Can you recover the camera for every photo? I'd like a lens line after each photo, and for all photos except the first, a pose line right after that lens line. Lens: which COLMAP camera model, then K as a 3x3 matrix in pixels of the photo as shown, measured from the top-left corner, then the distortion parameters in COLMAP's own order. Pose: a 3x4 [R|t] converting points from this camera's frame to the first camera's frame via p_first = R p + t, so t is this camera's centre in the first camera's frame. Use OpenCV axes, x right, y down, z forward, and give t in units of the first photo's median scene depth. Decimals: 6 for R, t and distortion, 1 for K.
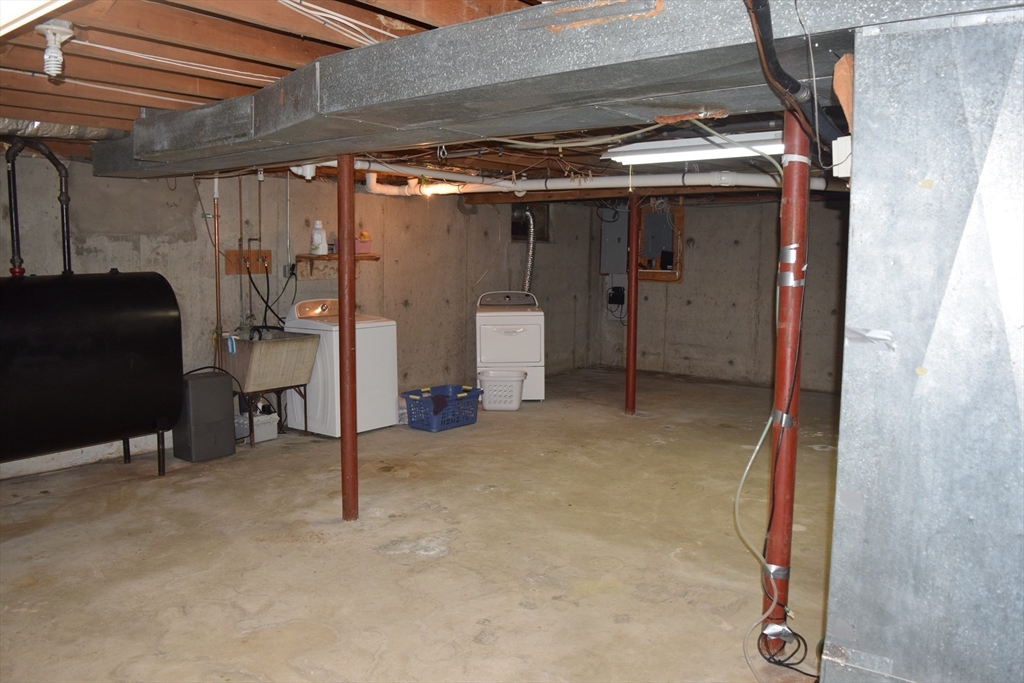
lens RADIAL K [[812.6, 0, 509.5], [0, 812.6, 341.8], [0, 0, 1]] dist [-0.091649, 0.013481]
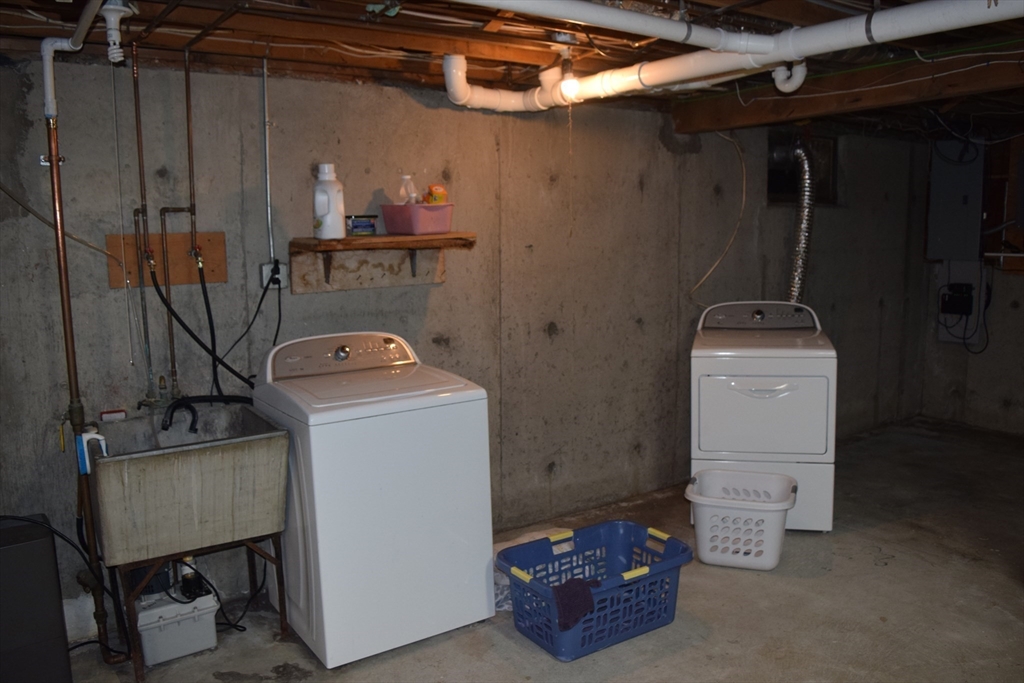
lens RADIAL K [[812.6, 0, 514.0], [0, 812.6, 334.7], [0, 0, 1]] dist [-0.091649, 0.013481]
pose [[0.954964, 0.015856, -0.296297, 0.001163], [-0.009202, 0.999673, 0.023839, -0.055401], [0.296578, -0.020039, 0.954798, 0.501304]]
